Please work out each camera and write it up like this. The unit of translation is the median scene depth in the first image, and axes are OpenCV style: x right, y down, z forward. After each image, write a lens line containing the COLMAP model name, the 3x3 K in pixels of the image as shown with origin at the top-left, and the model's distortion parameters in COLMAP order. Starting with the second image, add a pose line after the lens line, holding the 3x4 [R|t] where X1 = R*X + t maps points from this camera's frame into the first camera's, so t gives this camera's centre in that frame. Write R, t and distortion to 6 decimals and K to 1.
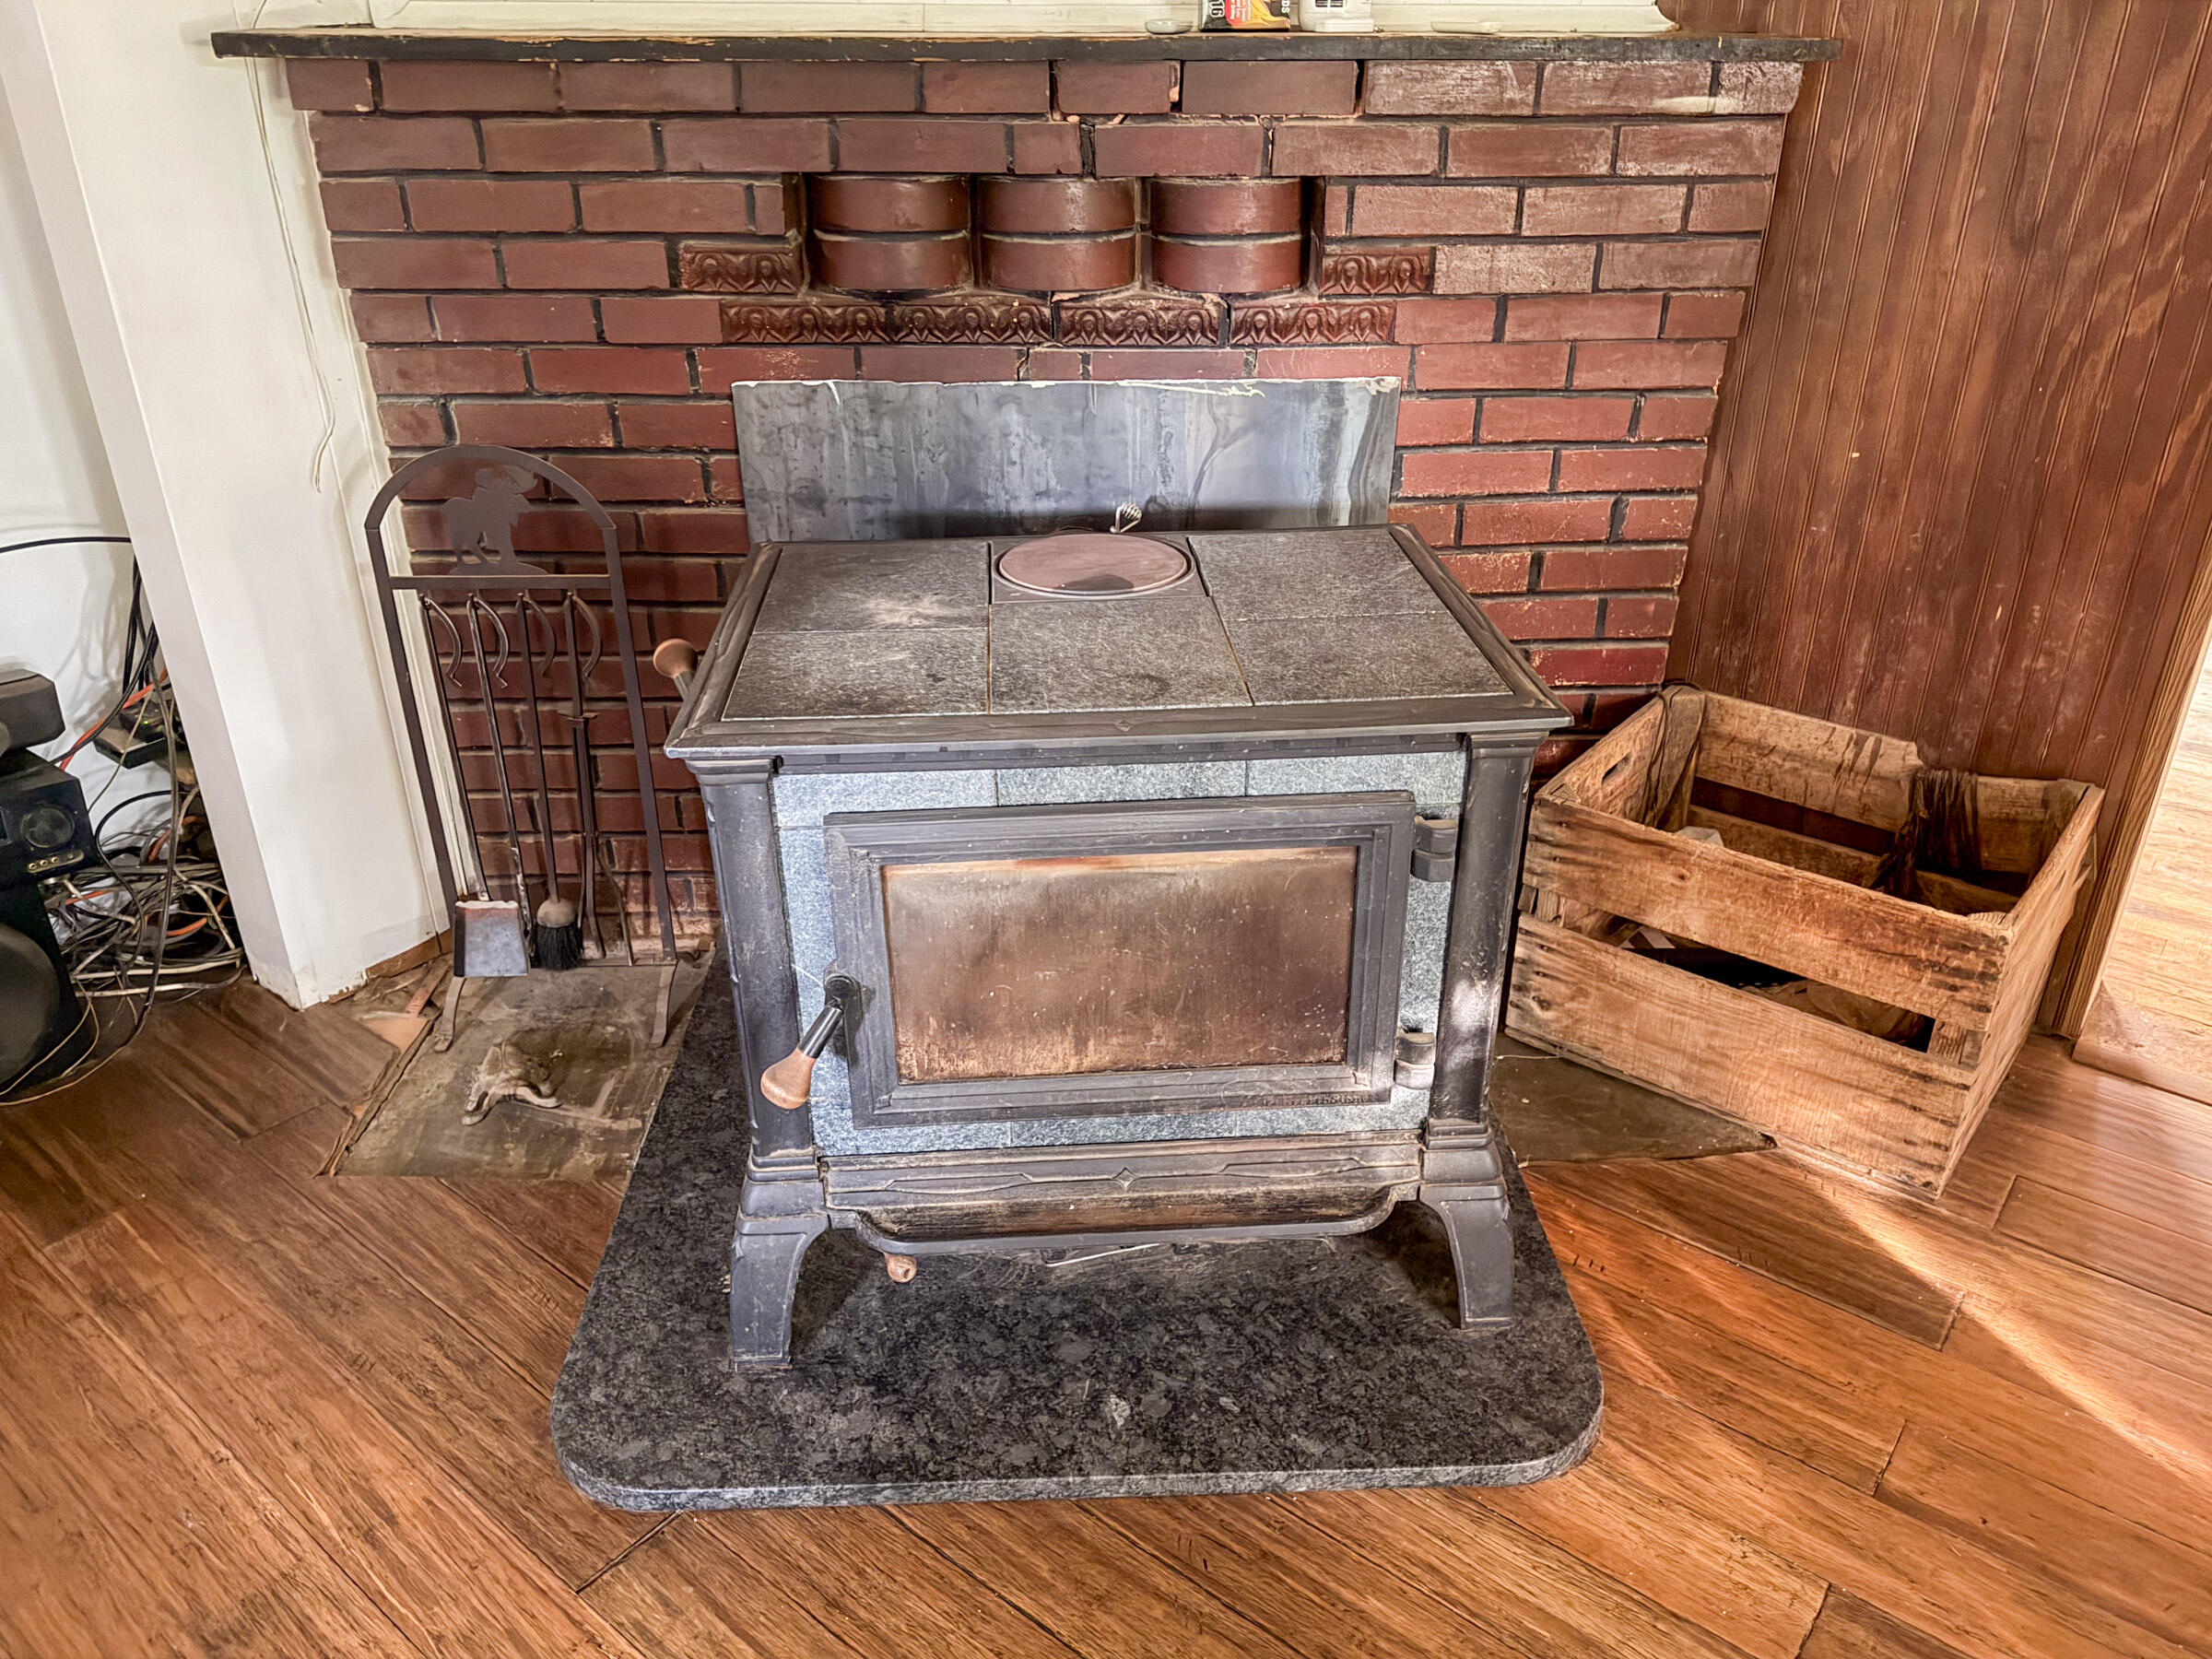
lens RADIAL K [[1567.0, 0, 1113.2], [0, 1567.0, 831.8], [0, 0, 1]] dist [0.094760, -0.119454]
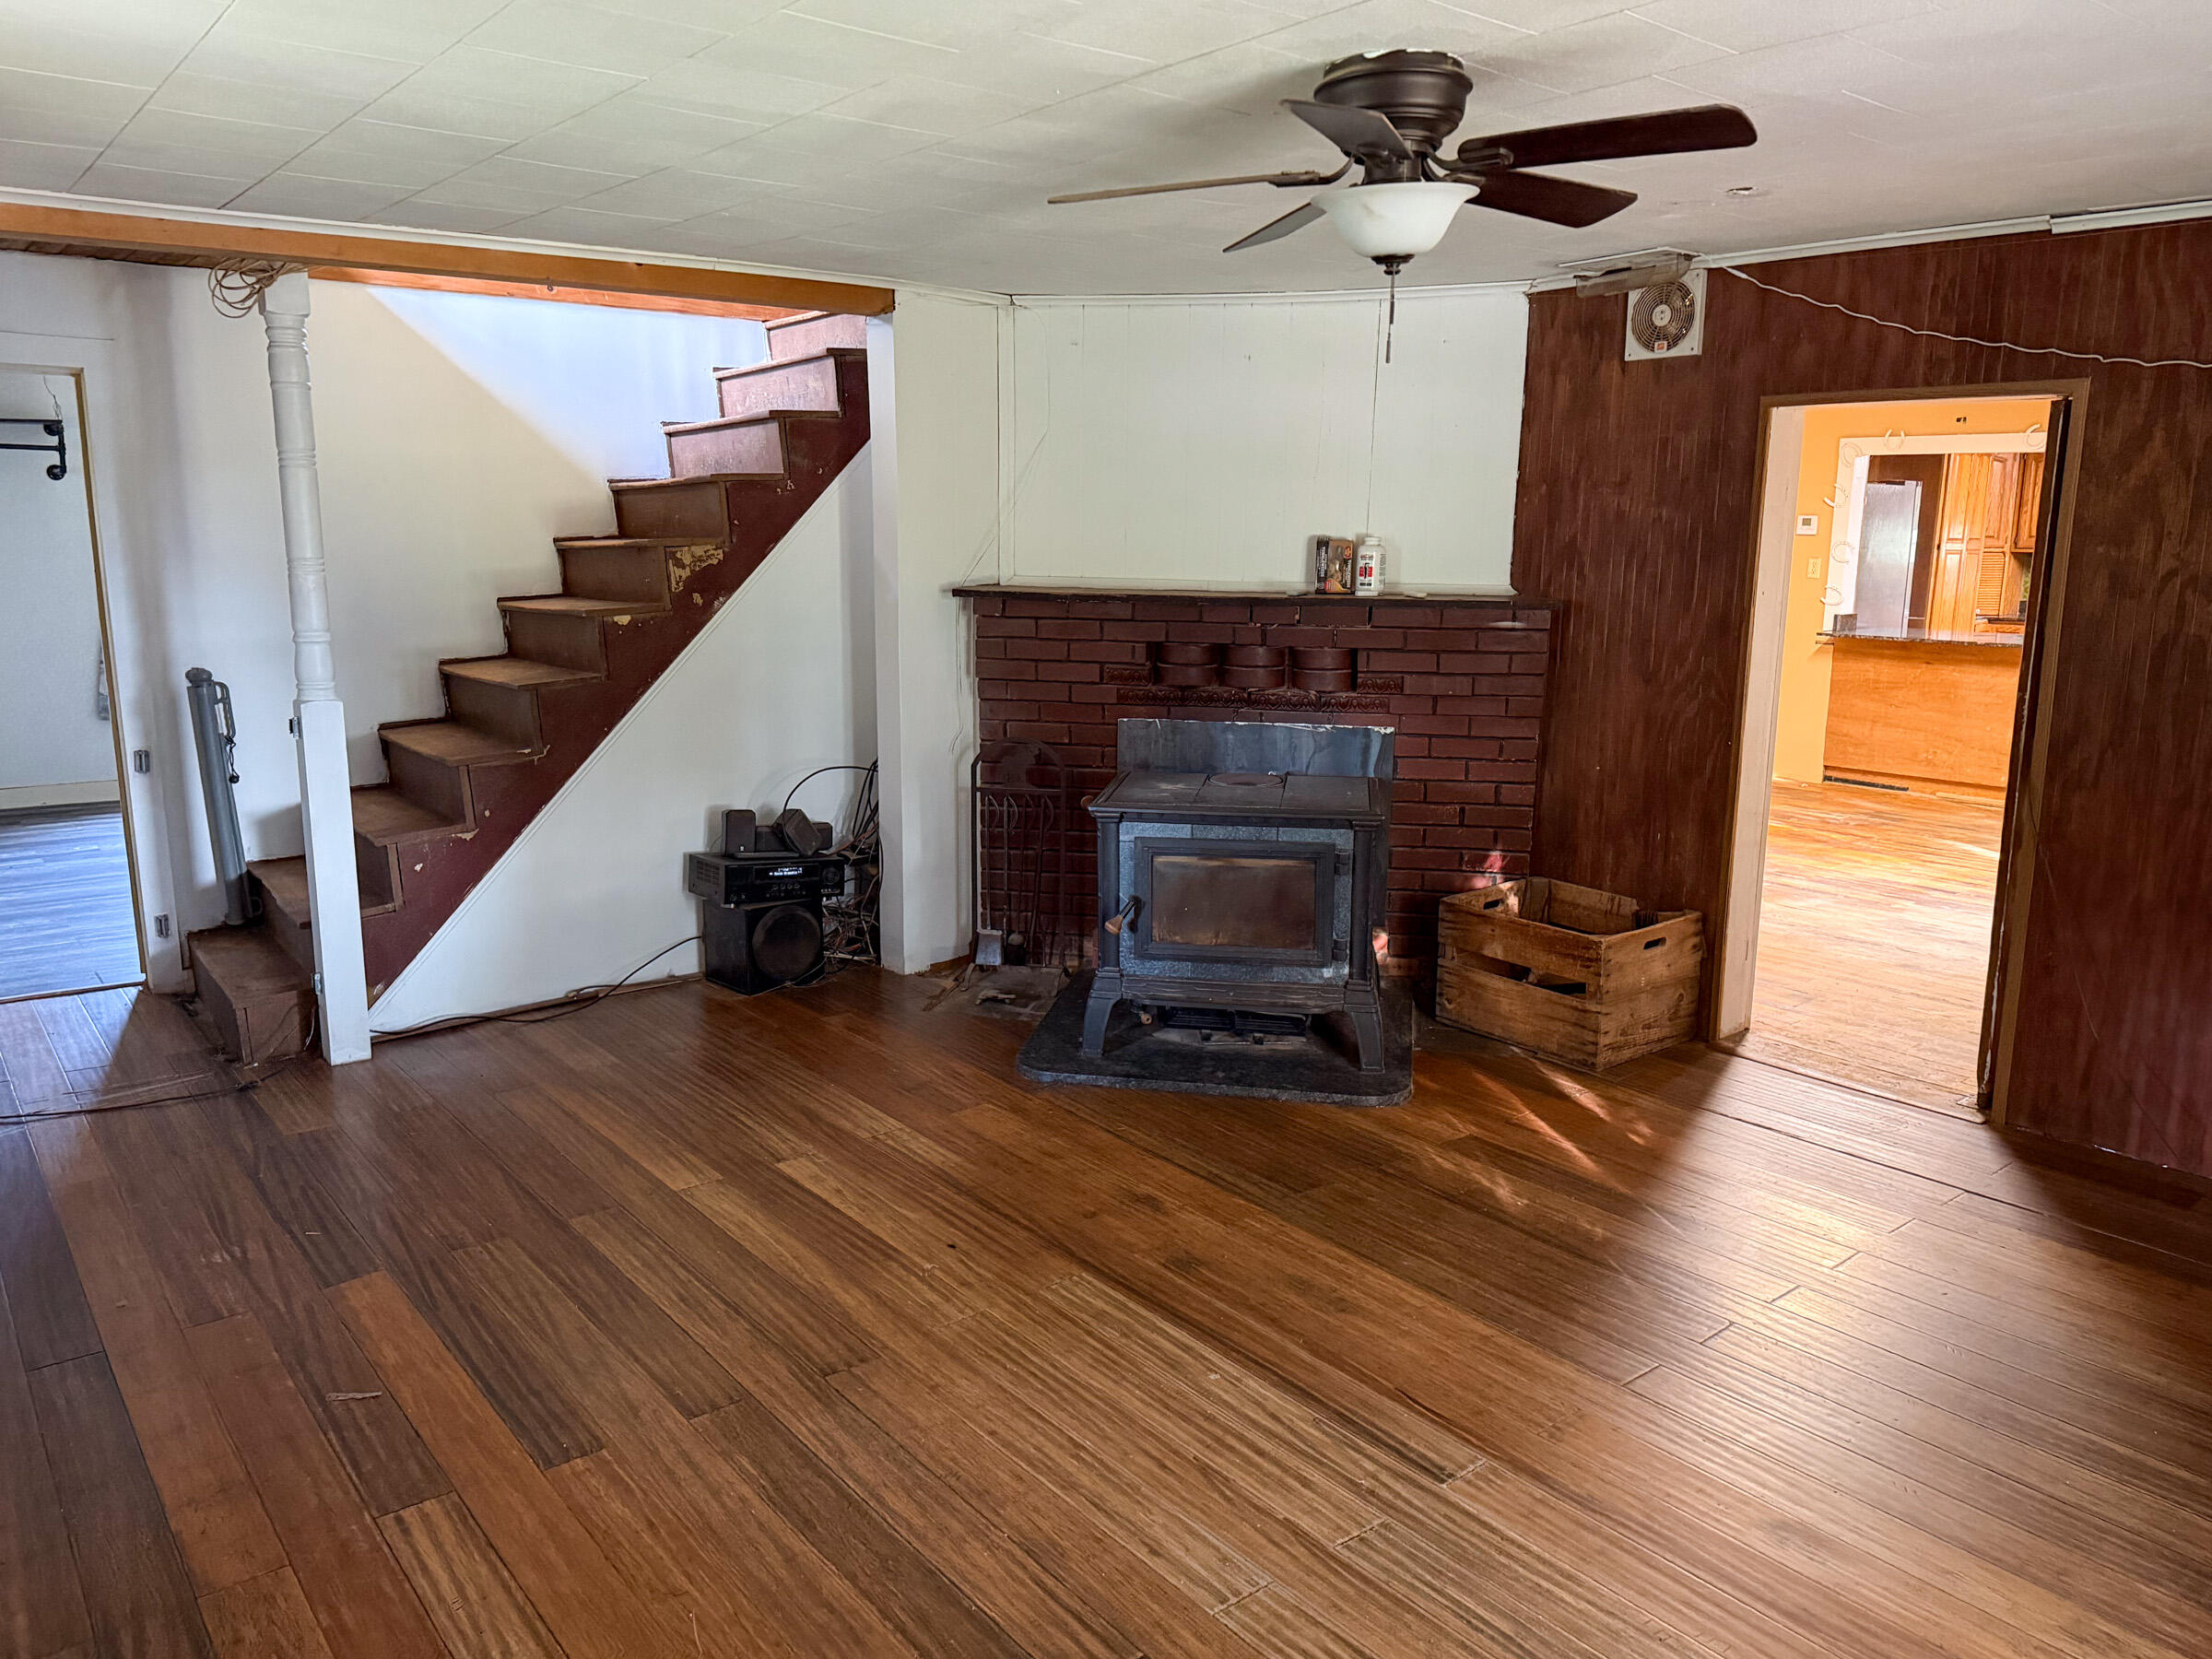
lens RADIAL K [[1567.0, 0, 1115.1], [0, 1567.0, 837.1], [0, 0, 1]] dist [0.094760, -0.119454]
pose [[0.975602, 0.052105, -0.213276, 0.297467], [-0.107646, 0.960174, -0.257833, 0.544430], [0.191347, 0.274501, 0.942356, -1.303982]]
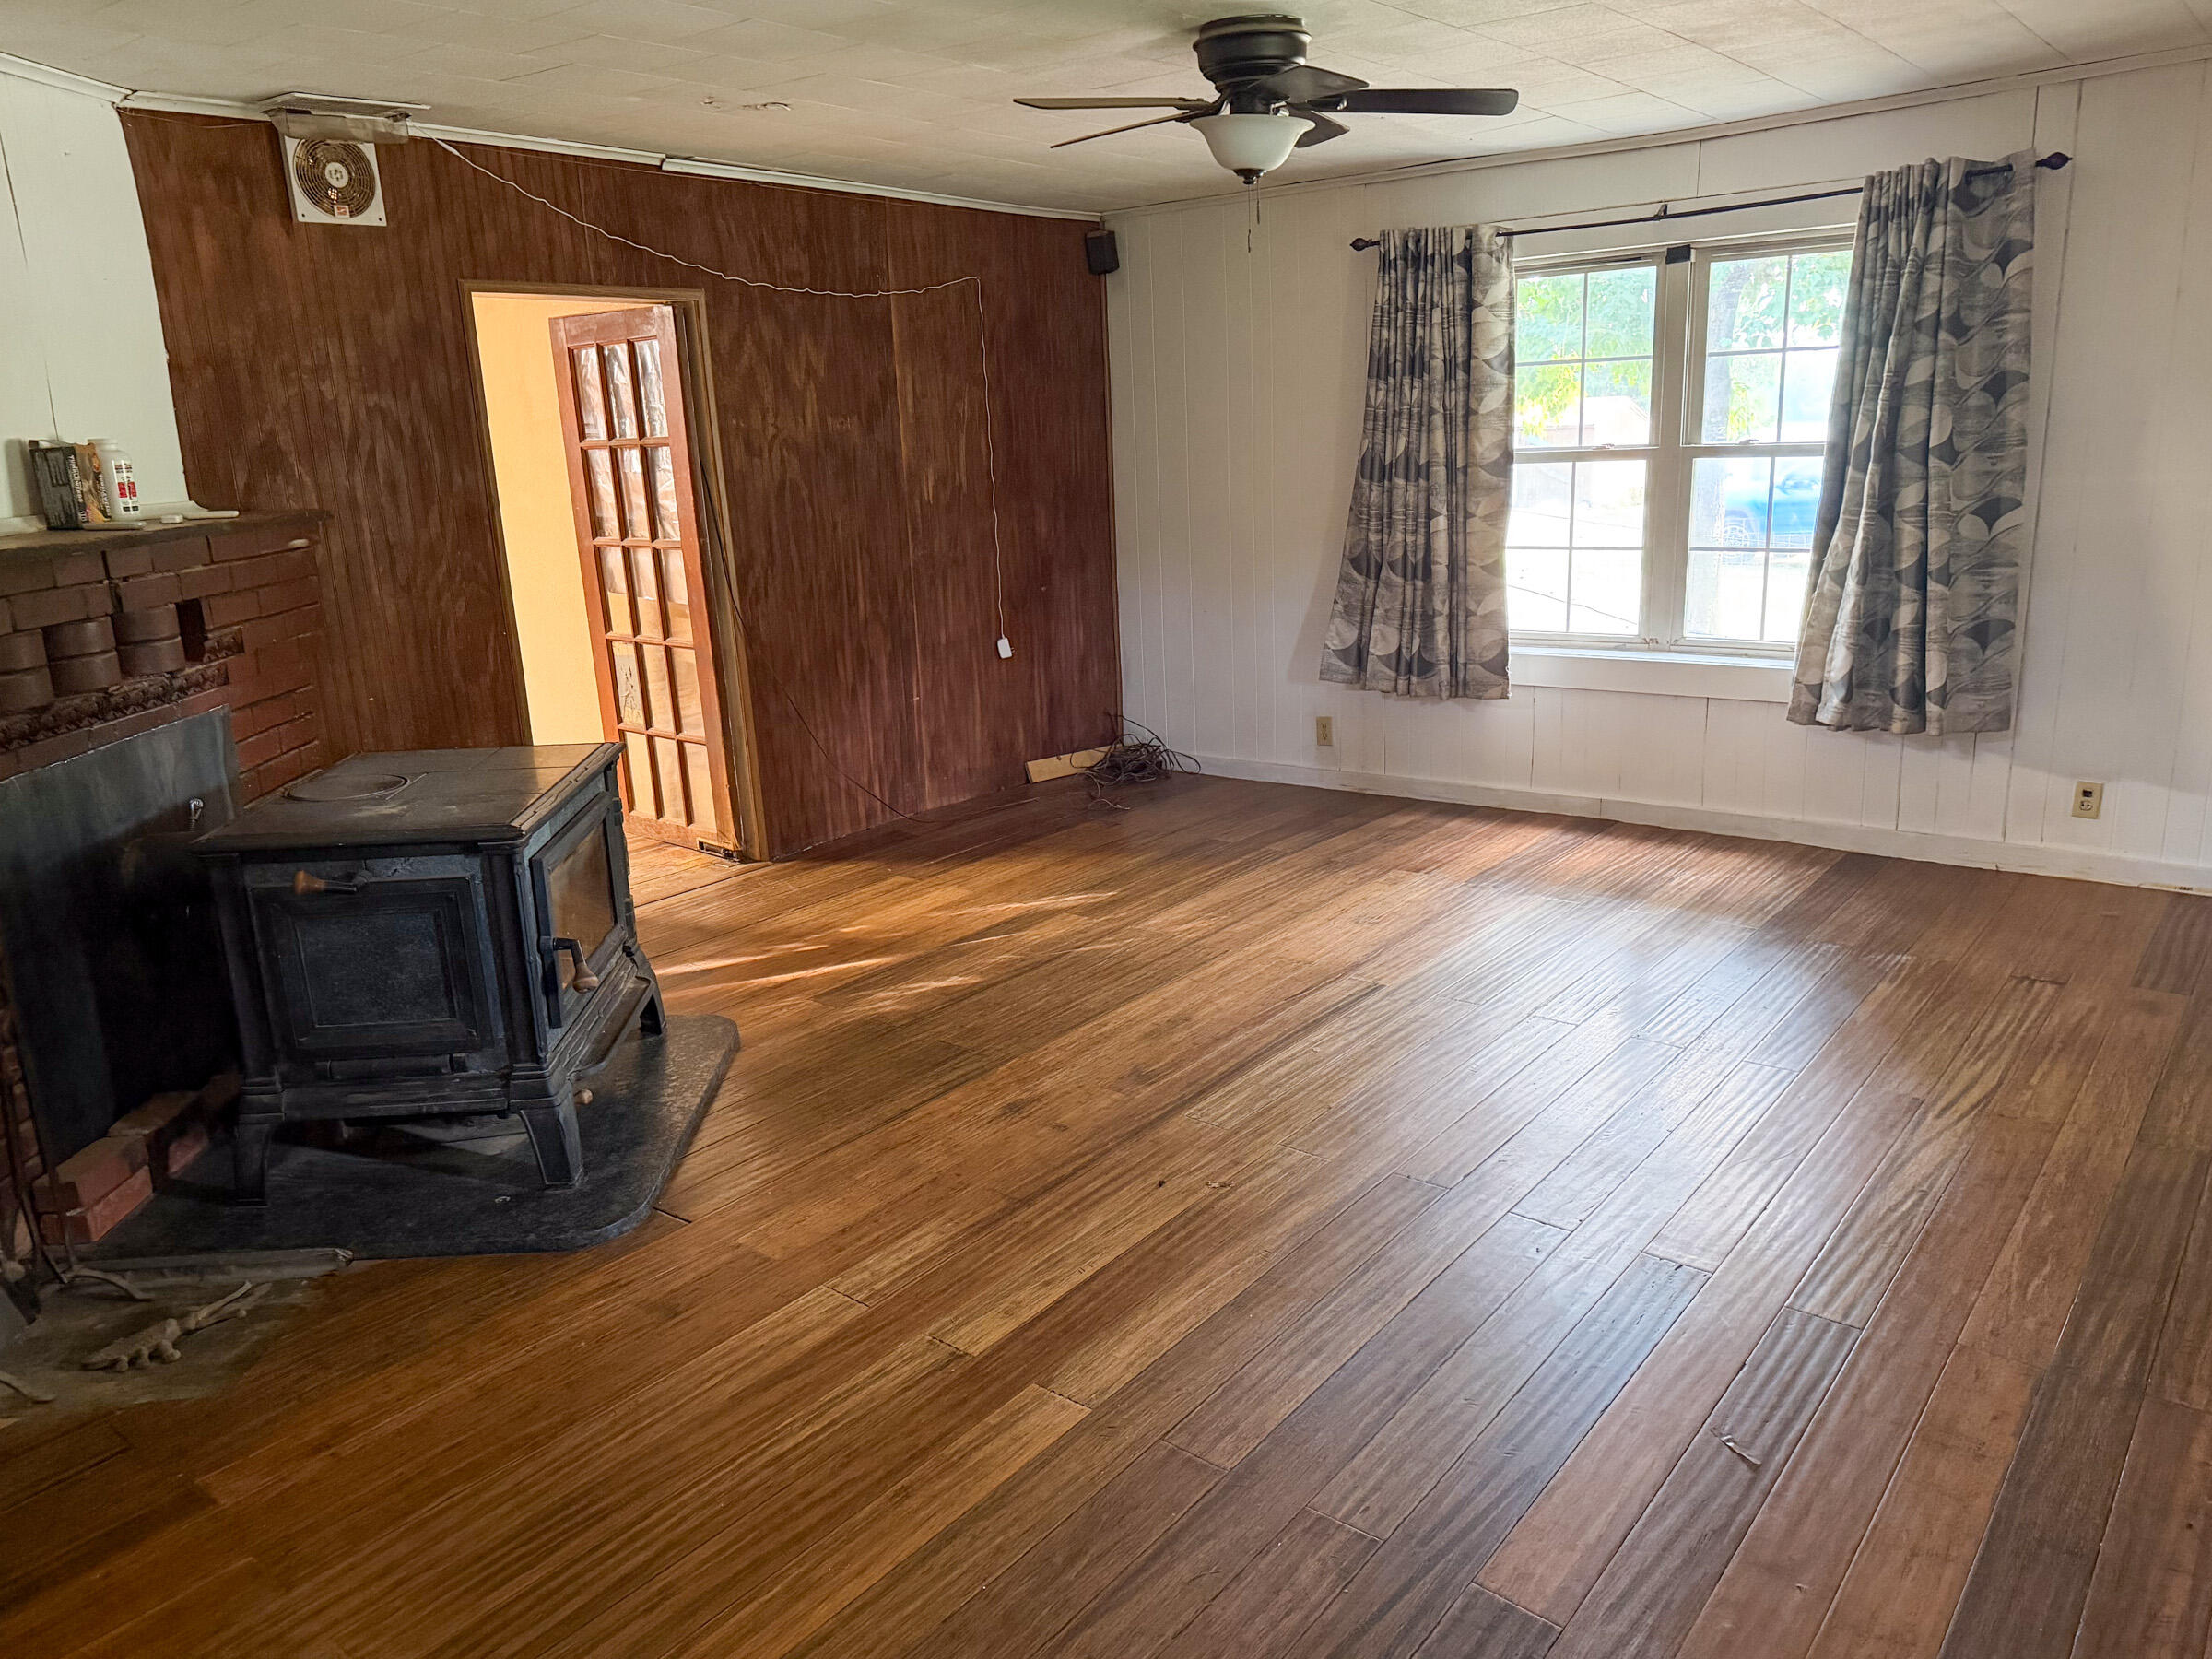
lens RADIAL K [[1567.0, 0, 1127.0], [0, 1567.0, 820.0], [0, 0, 1]] dist [0.094760, -0.119454]
pose [[-0.001932, -0.250909, 0.968009, -1.568210], [0.491413, 0.842827, 0.219443, -0.090409], [-0.870925, 0.476116, 0.121672, 0.022095]]
